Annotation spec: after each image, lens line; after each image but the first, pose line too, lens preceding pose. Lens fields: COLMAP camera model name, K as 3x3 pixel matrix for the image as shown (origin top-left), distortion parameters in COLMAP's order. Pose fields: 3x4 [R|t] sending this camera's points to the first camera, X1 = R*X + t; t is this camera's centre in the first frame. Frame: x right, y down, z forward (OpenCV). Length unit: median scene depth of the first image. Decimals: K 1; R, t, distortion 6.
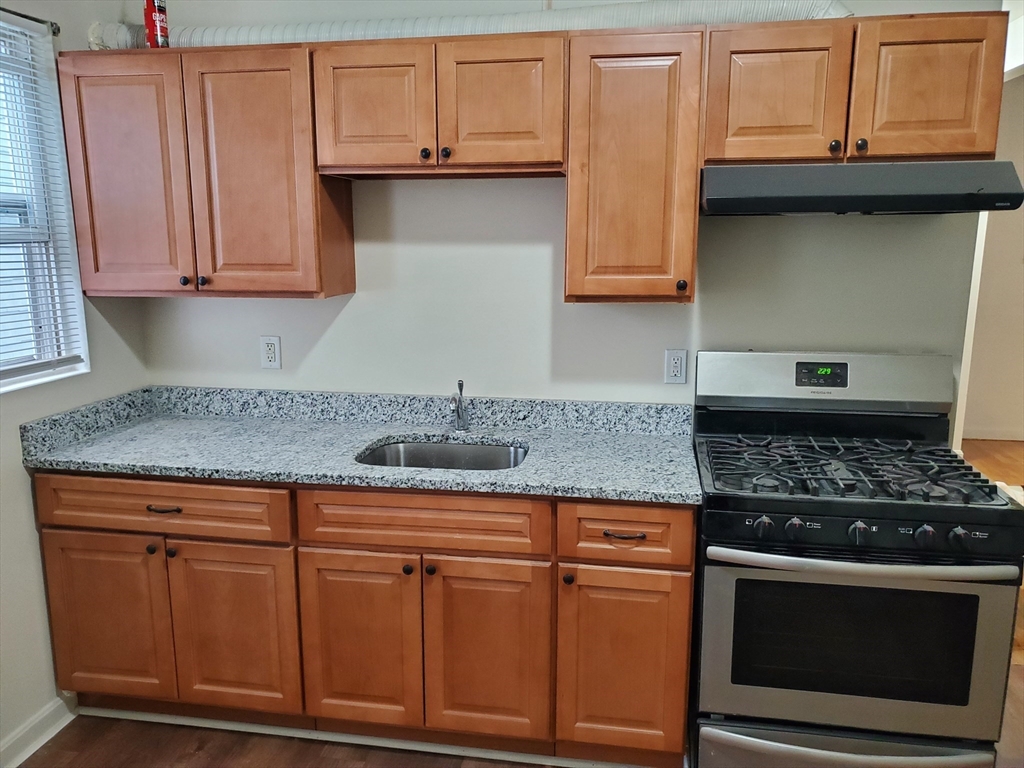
lens RADIAL K [[787.9, 0, 512.0], [0, 787.9, 384.0], [0, 0, 1]] dist [0.051812, -0.080943]
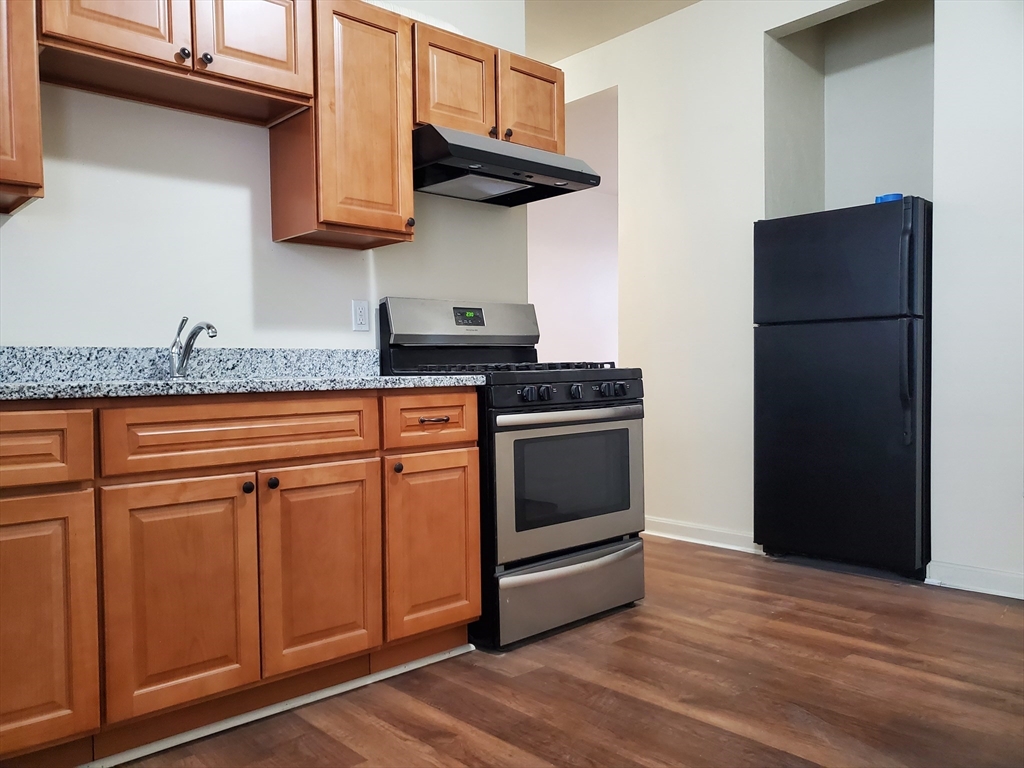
lens RADIAL K [[787.9, 0, 512.0], [0, 787.9, 384.0], [0, 0, 1]] dist [0.051812, -0.080943]
pose [[0.623962, -0.032626, 0.780773, -0.624112], [0.162663, 0.982666, -0.088931, 0.243075], [-0.764338, 0.182492, 0.618453, 0.201546]]
